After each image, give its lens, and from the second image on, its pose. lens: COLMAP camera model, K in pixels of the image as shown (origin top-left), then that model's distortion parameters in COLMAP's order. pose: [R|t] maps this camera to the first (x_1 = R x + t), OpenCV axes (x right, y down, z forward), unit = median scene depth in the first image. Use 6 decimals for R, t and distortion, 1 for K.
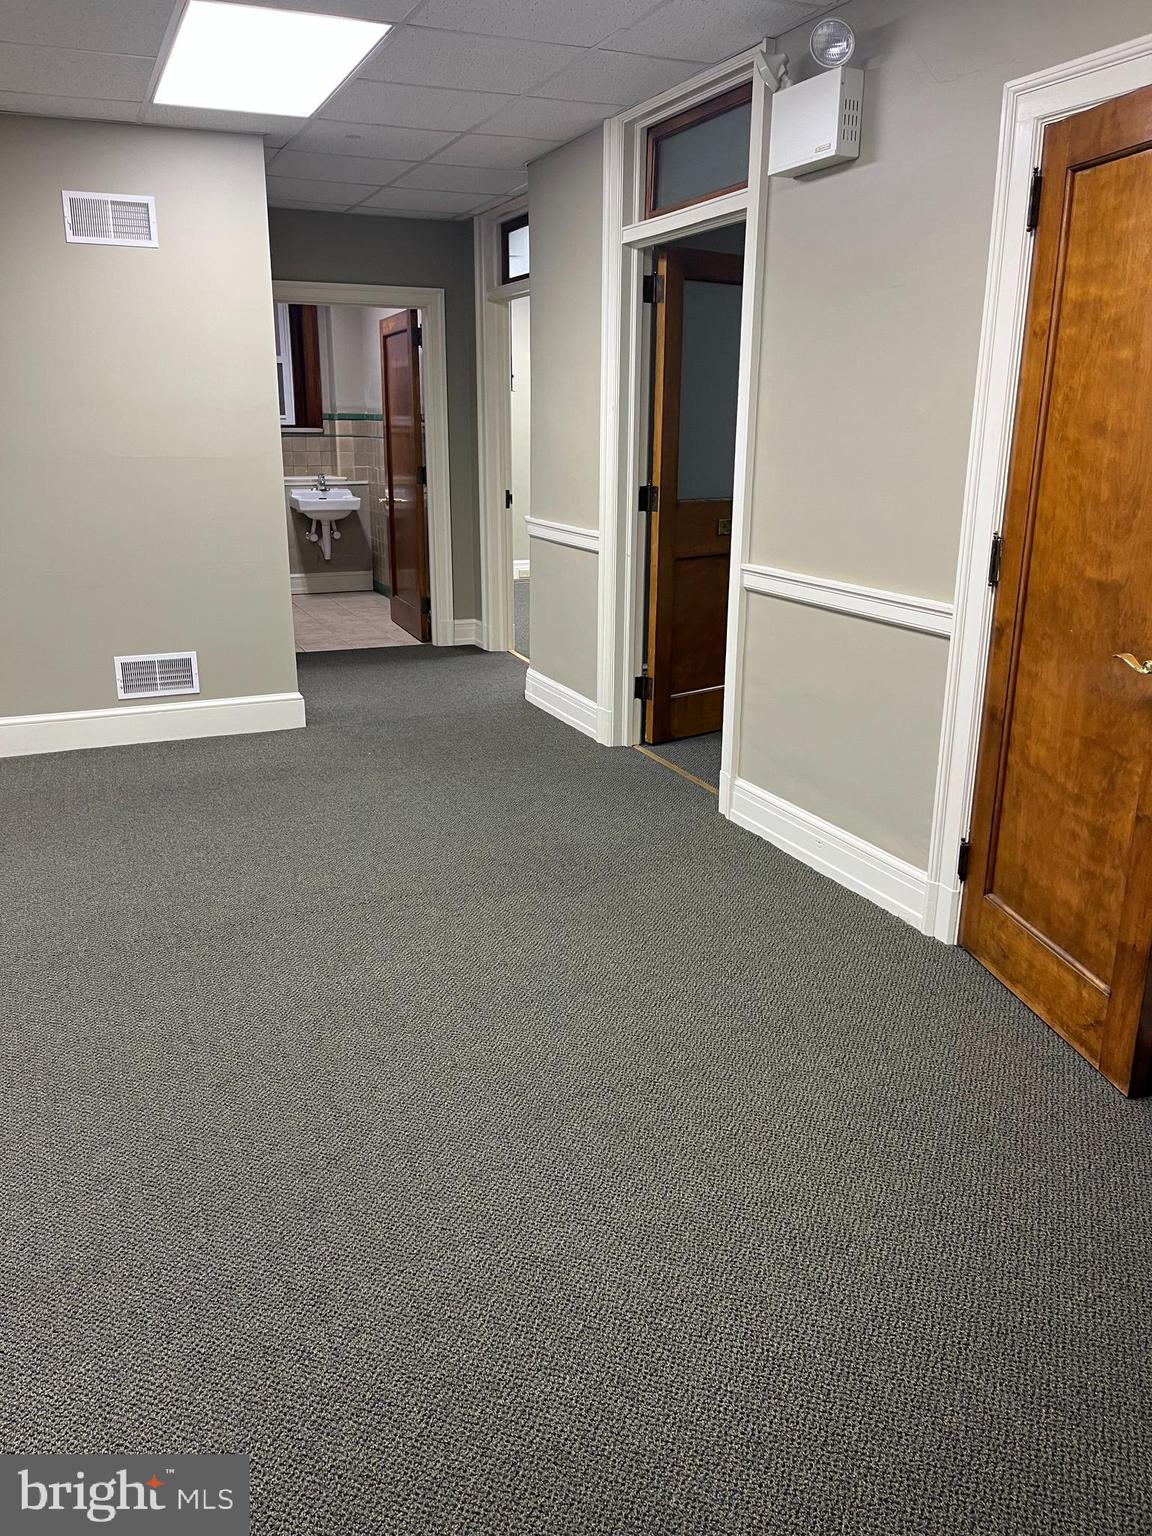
lens RADIAL K [[1147.4, 0, 567.4], [0, 1147.4, 755.1], [0, 0, 1]] dist [0.041005, -0.047809]
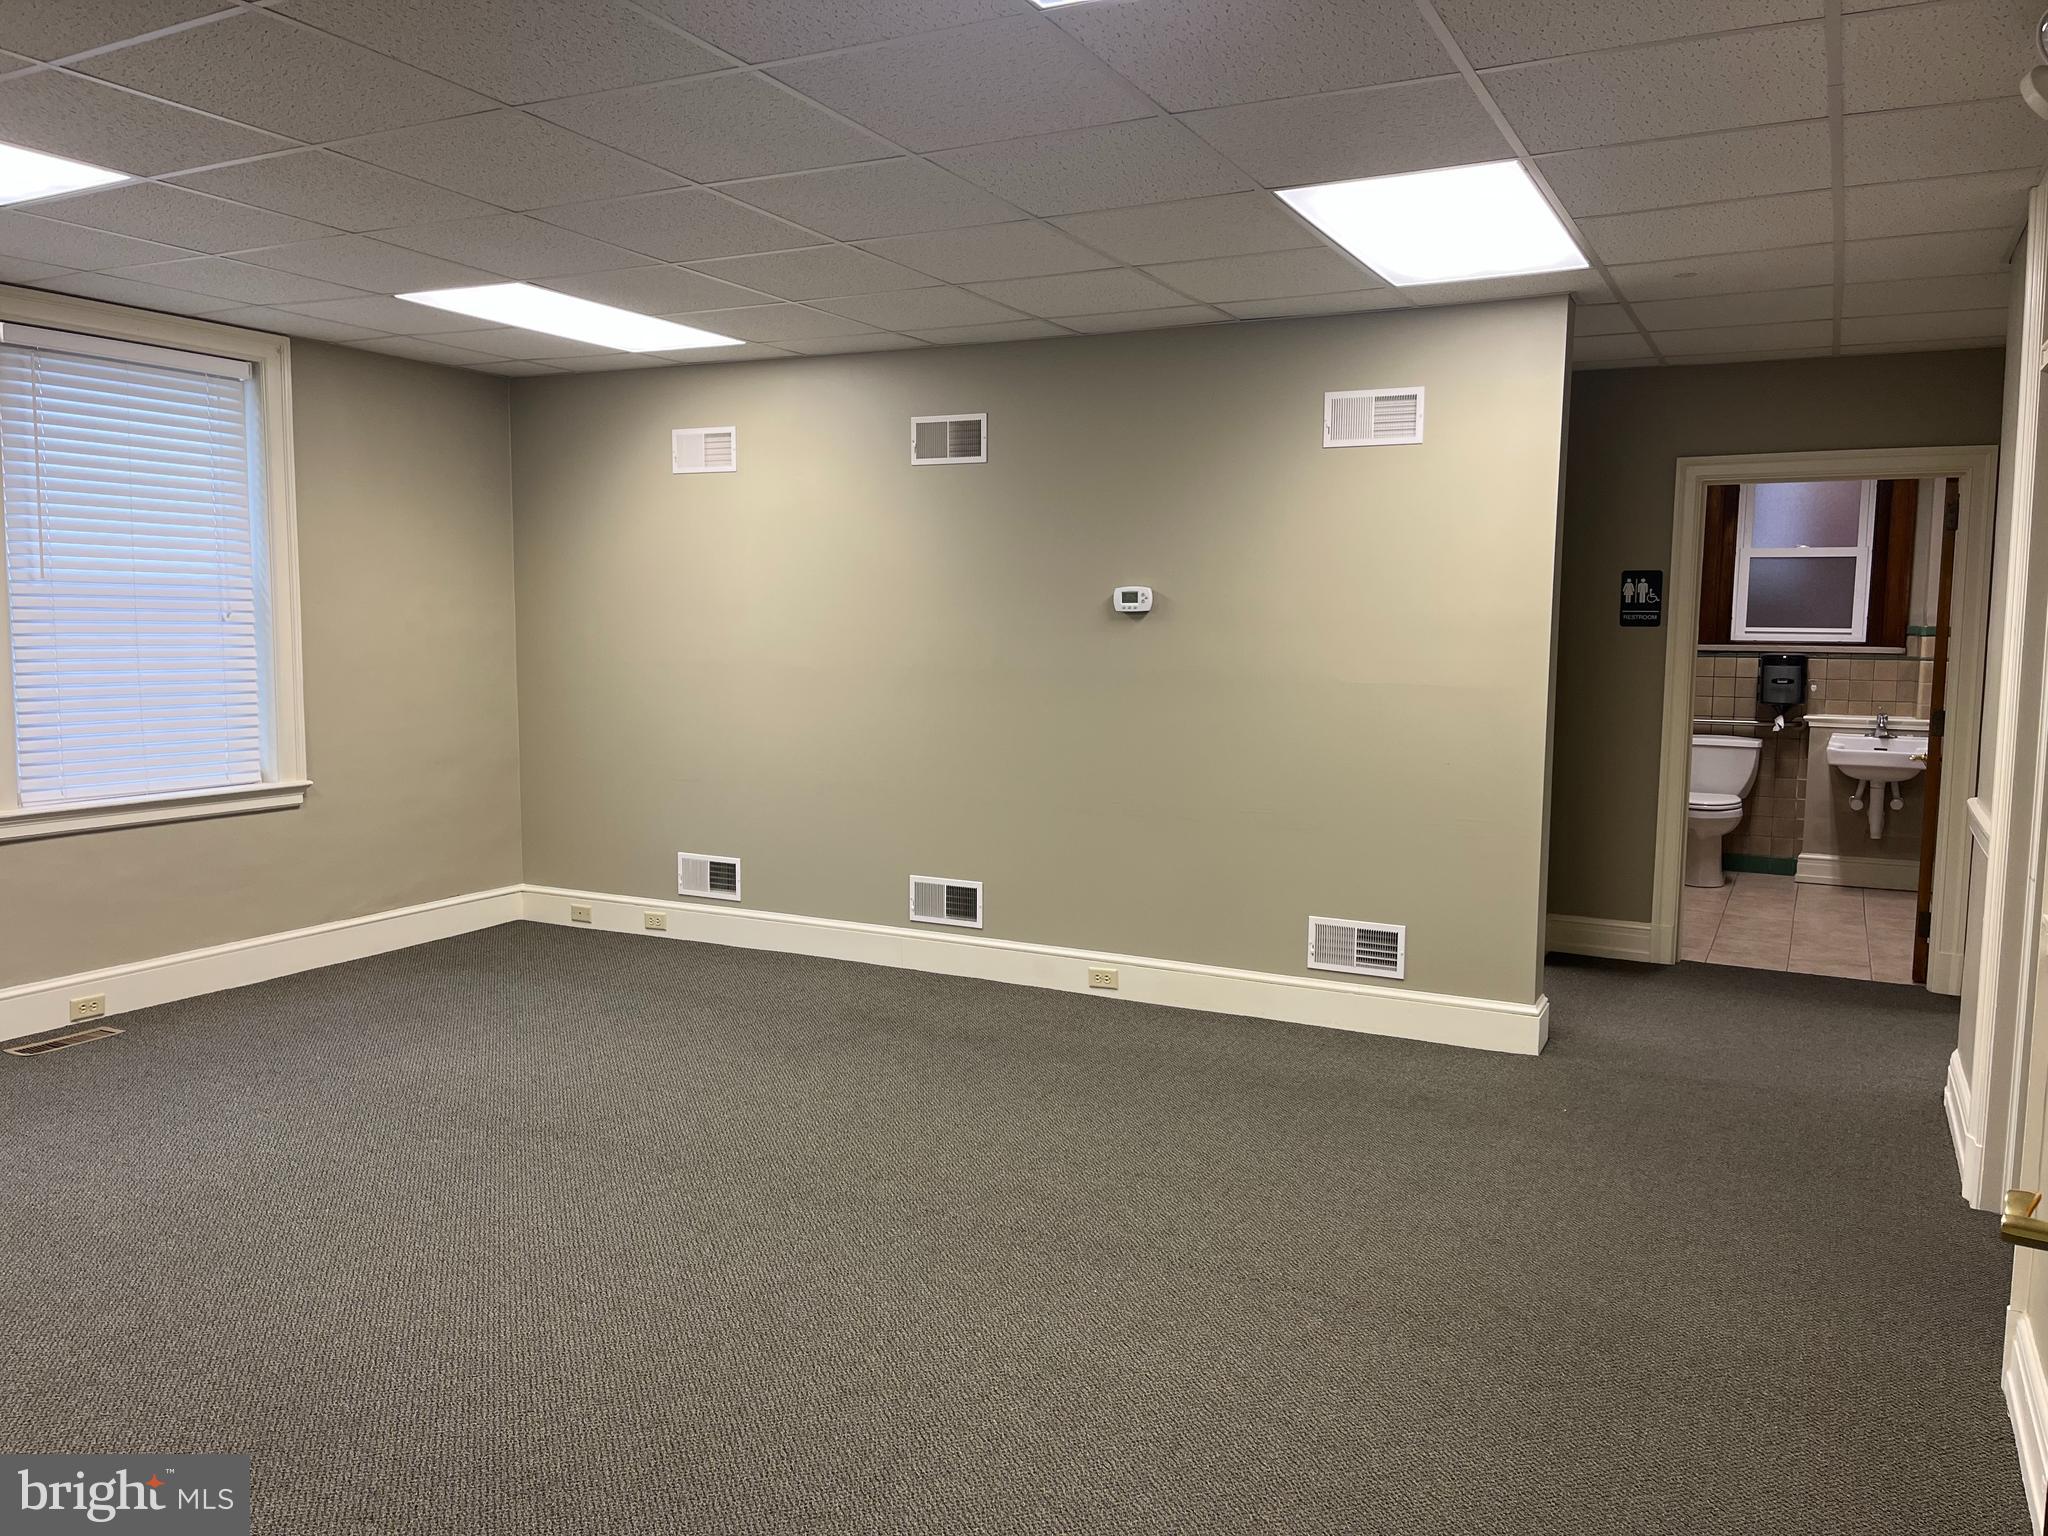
lens RADIAL K [[1529.8, 0, 1026.3], [0, 1529.8, 777.0], [0, 0, 1]] dist [0.041005, -0.047809]
pose [[0.625640, 0.086071, -0.775349, 0.302936], [-0.225416, 0.971444, -0.074051, -0.051037], [0.746835, 0.221105, 0.627176, 0.126927]]
